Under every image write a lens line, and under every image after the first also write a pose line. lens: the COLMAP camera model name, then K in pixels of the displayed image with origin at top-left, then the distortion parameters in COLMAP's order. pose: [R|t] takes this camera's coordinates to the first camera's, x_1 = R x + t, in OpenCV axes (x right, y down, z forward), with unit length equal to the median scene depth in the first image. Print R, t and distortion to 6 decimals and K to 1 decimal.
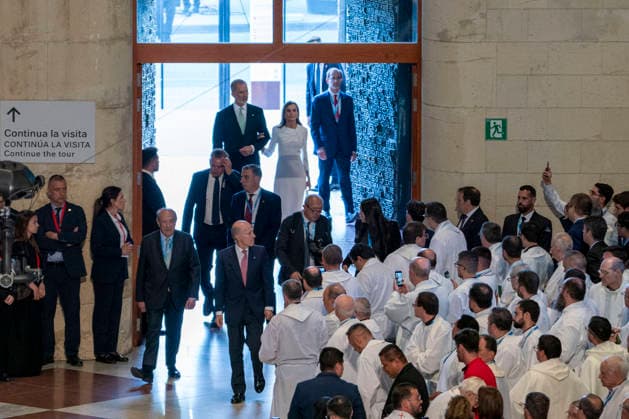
lens RADIAL K [[4454.3, 0, 314.4], [0, 4454.3, 209.5], [0, 0, 1]] dist [-0.452015, 0.000000]
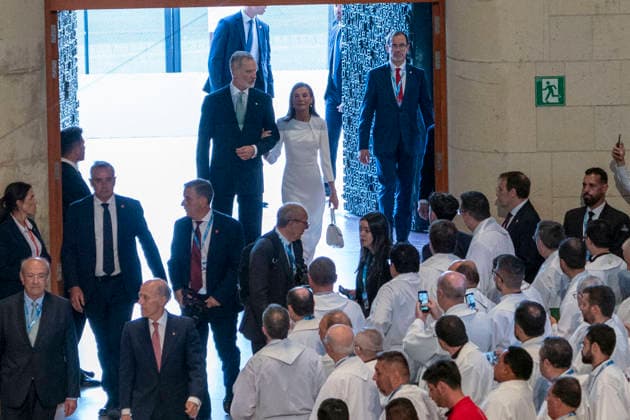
lens RADIAL K [[4461.4, 0, 315.2], [0, 4461.4, 210.3], [0, 0, 1]] dist [-0.452015, 0.000000]
pose [[0.999691, -0.024751, -0.002367, 0.003856], [0.024746, 0.999691, -0.002239, 0.002046], [0.002422, 0.002179, 0.999995, 0.277301]]
